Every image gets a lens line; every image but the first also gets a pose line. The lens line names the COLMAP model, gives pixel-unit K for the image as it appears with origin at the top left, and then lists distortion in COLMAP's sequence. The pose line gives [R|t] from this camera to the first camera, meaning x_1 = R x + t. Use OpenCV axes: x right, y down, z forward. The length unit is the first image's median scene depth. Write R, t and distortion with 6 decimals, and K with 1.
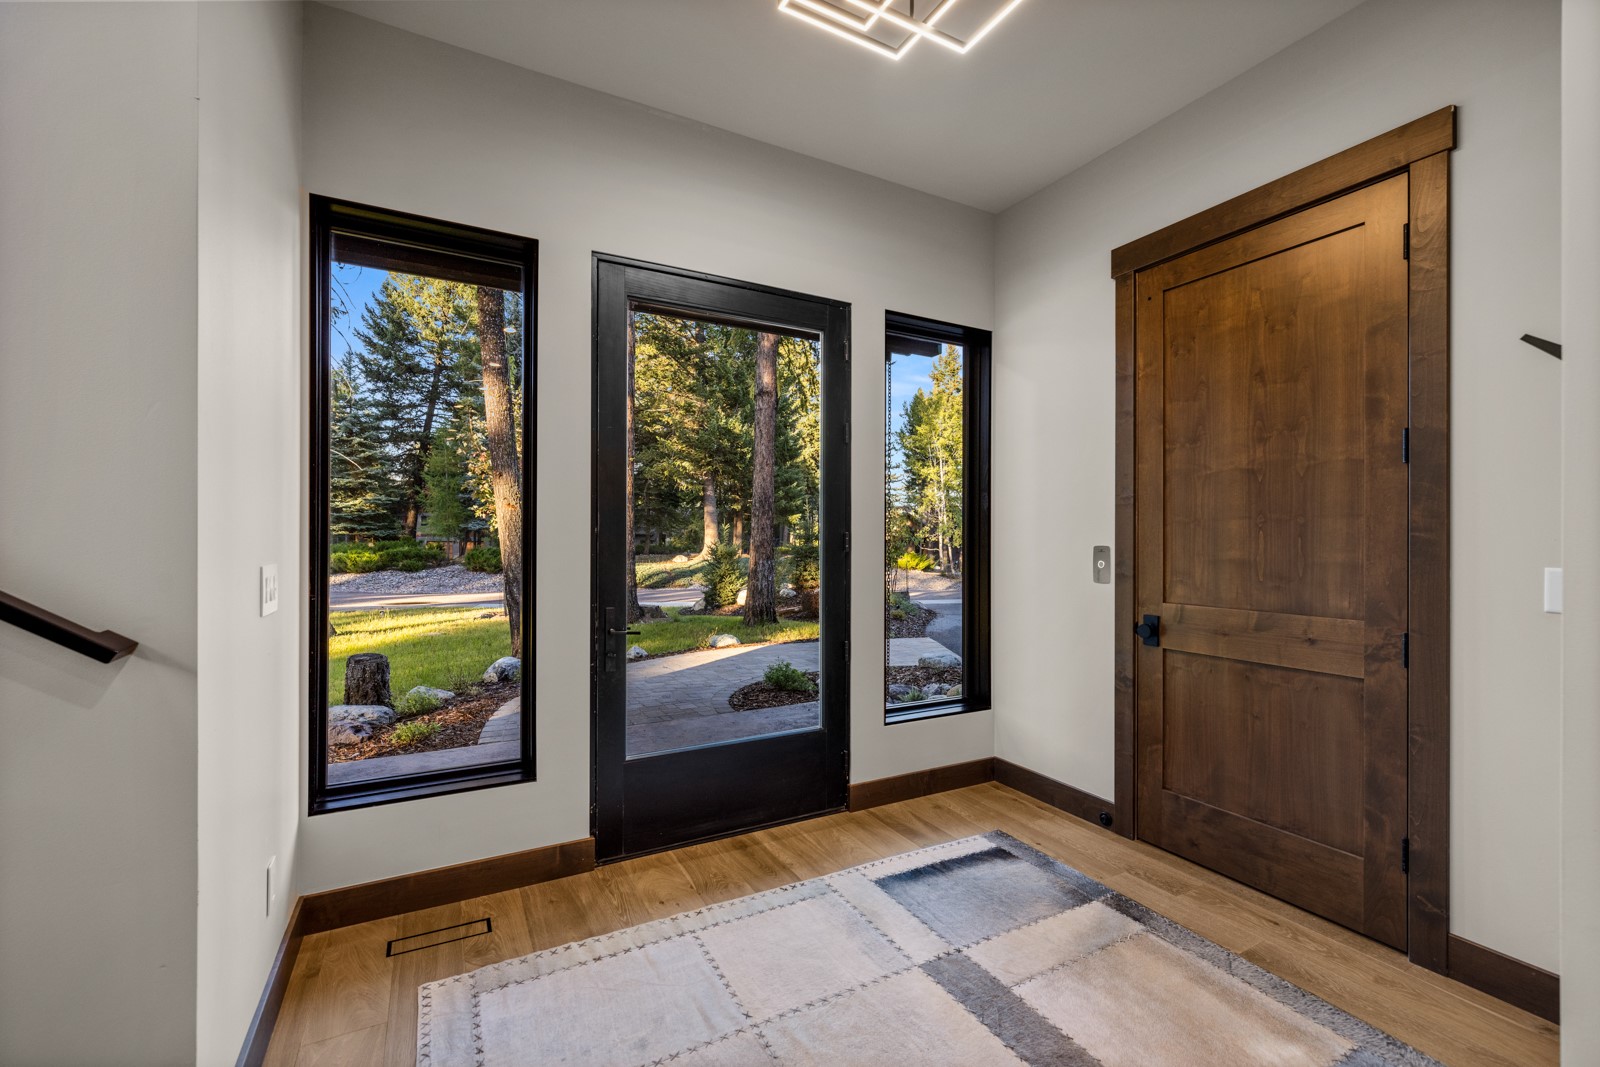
lens RADIAL K [[675.5, 0, 796.1], [0, 675.5, 541.2], [0, 0, 1]] dist [0.000743, 0.000141]
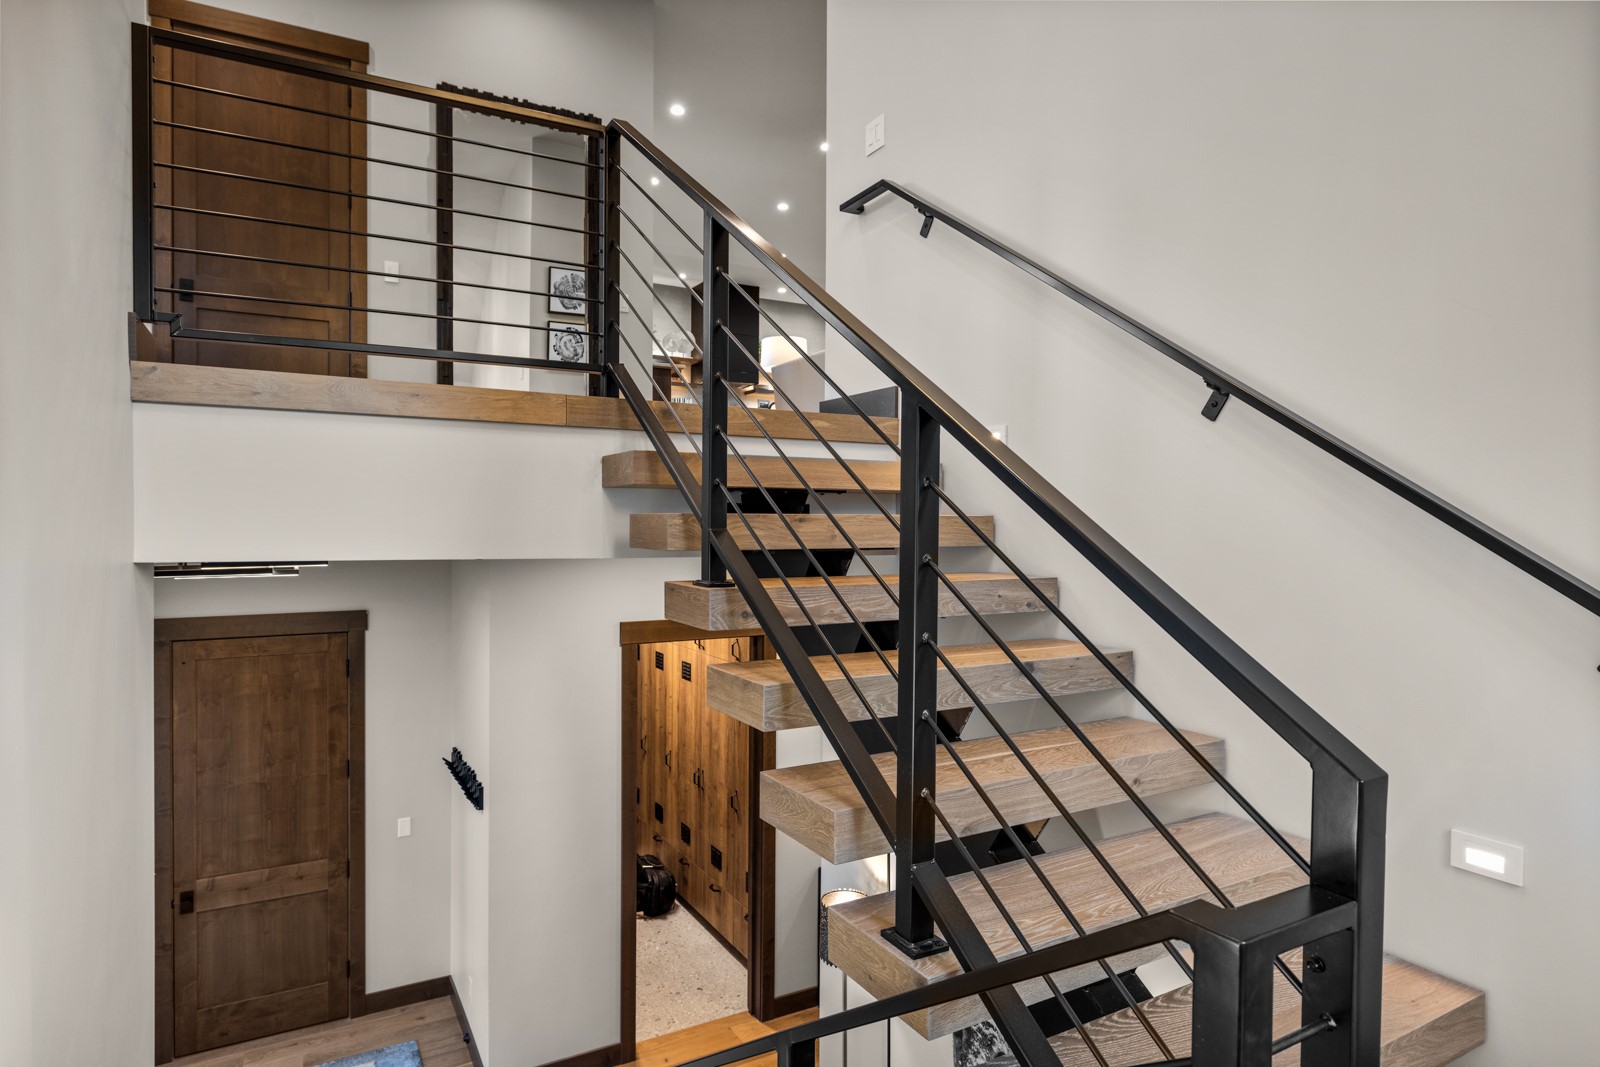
lens RADIAL K [[879.8, 0, 800.0], [0, 879.8, 533.5], [0, 0, 1]] dist [0.005381, -0.000169]
pose [[-0.027936, -0.007570, 0.999581, -1.567110], [-0.007534, 0.999945, 0.007362, -0.771454], [-0.999581, -0.007325, -0.027991, -0.249219]]
